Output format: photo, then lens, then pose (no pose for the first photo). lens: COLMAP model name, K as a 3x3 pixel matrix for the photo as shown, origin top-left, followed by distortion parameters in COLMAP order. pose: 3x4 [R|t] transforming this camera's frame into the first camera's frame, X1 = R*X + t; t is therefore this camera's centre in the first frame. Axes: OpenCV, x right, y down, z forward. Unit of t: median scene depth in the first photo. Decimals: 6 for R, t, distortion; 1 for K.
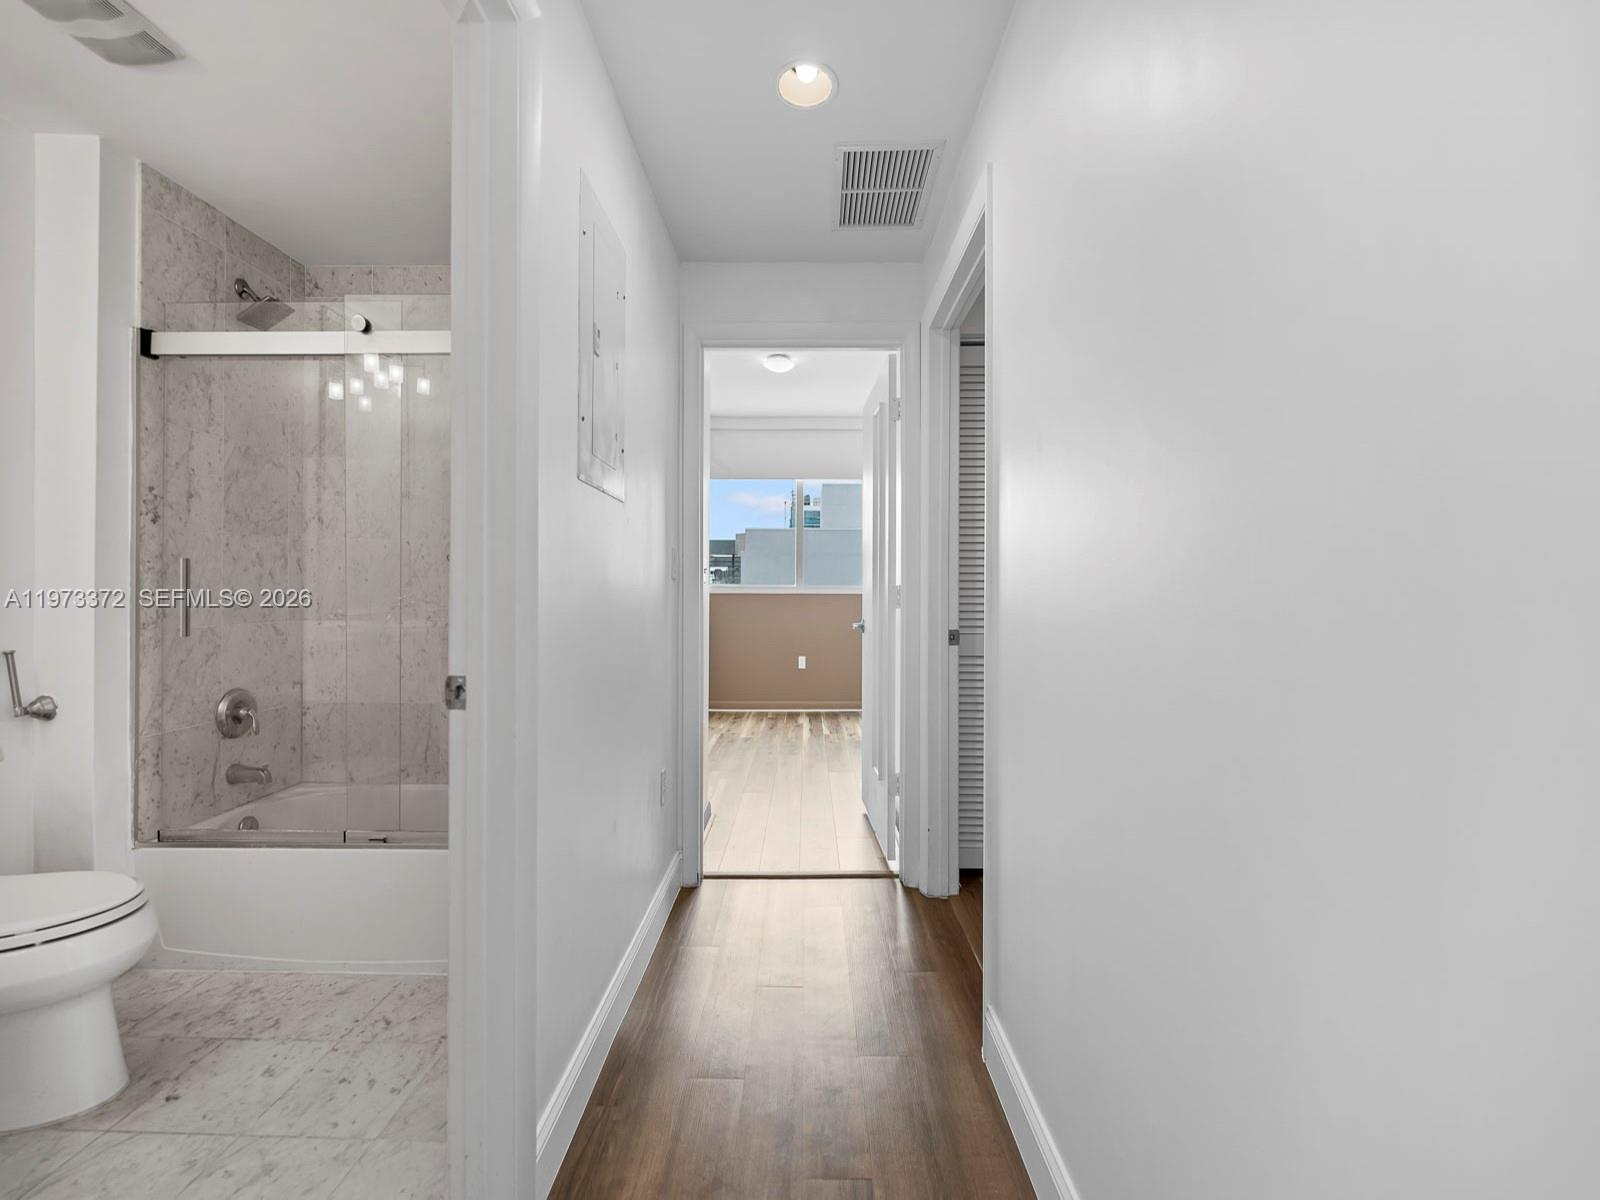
lens RADIAL K [[656.5, 0, 797.9], [0, 656.5, 588.4], [0, 0, 1]] dist [-0.000793, -0.000290]
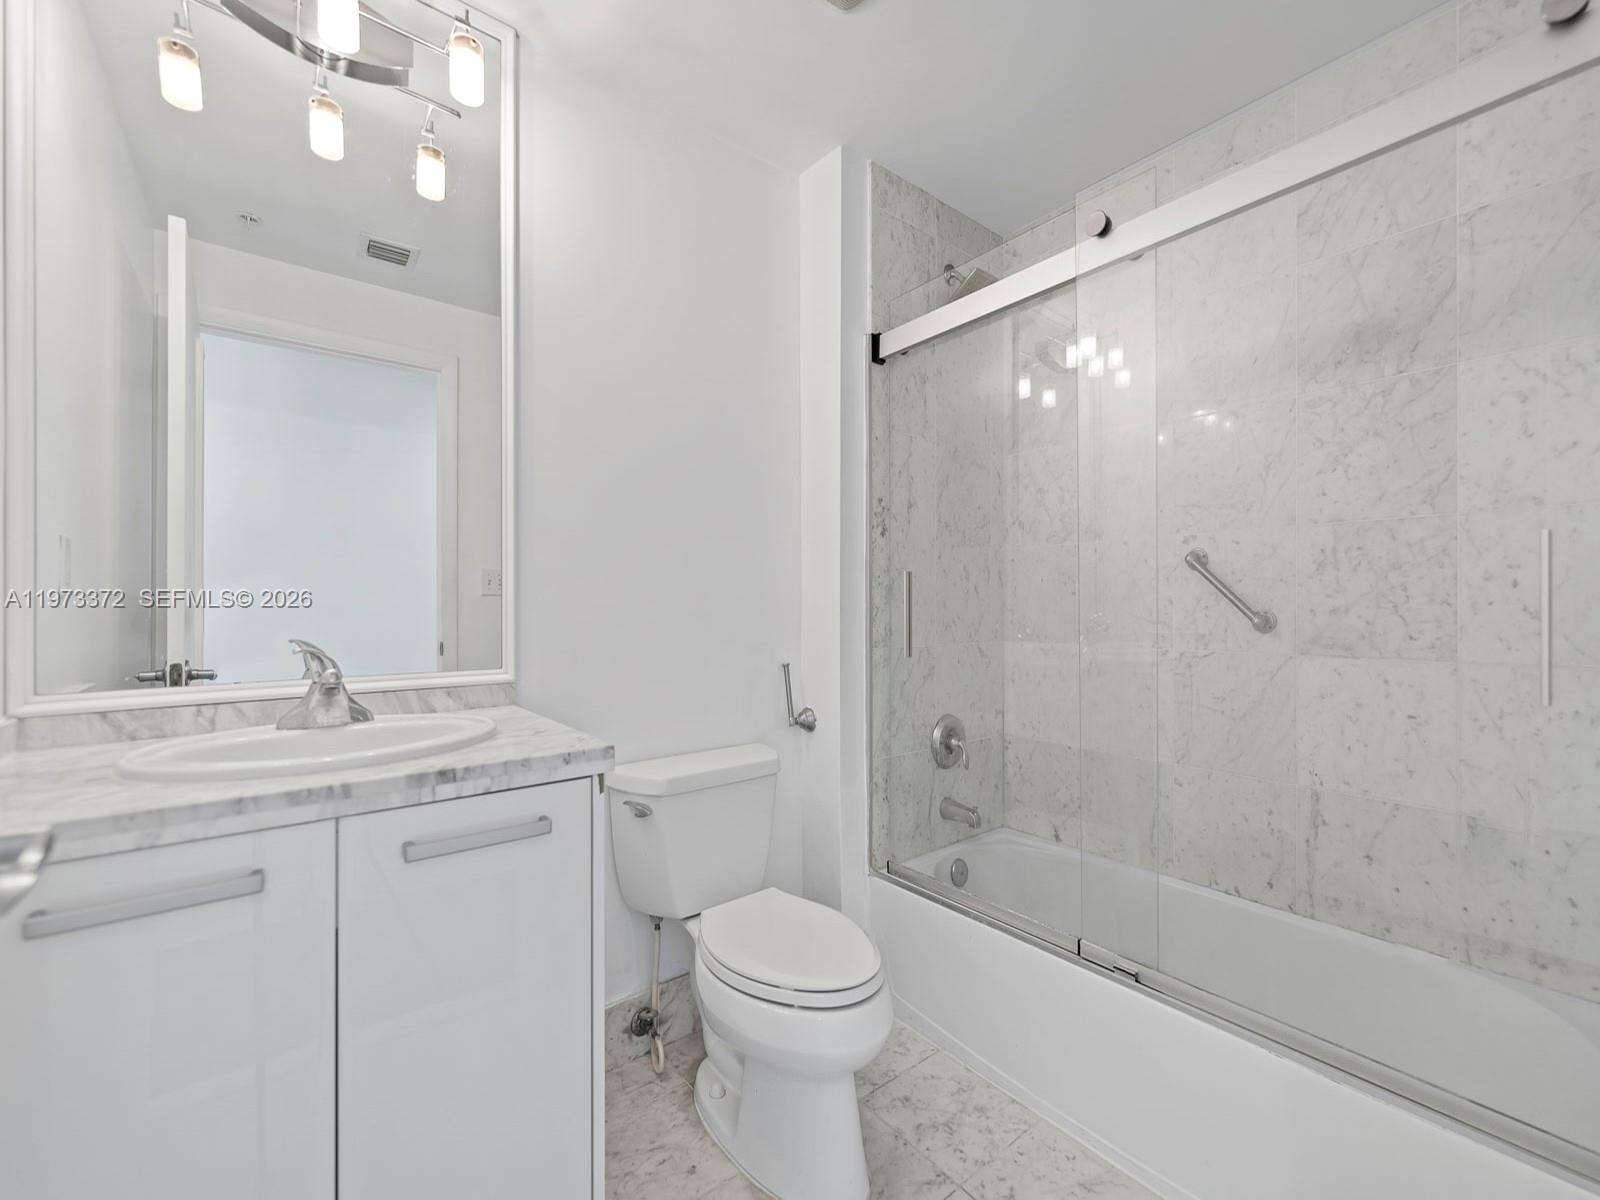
lens RADIAL K [[649.7, 0, 797.2], [0, 649.7, 607.7], [0, 0, 1]] dist [-0.000959, -0.000210]
pose [[0.627351, -0.004583, -0.778723, -0.320465], [0.004832, 0.999986, -0.001993, 0.005467], [0.778722, -0.002512, 0.627365, 0.306158]]
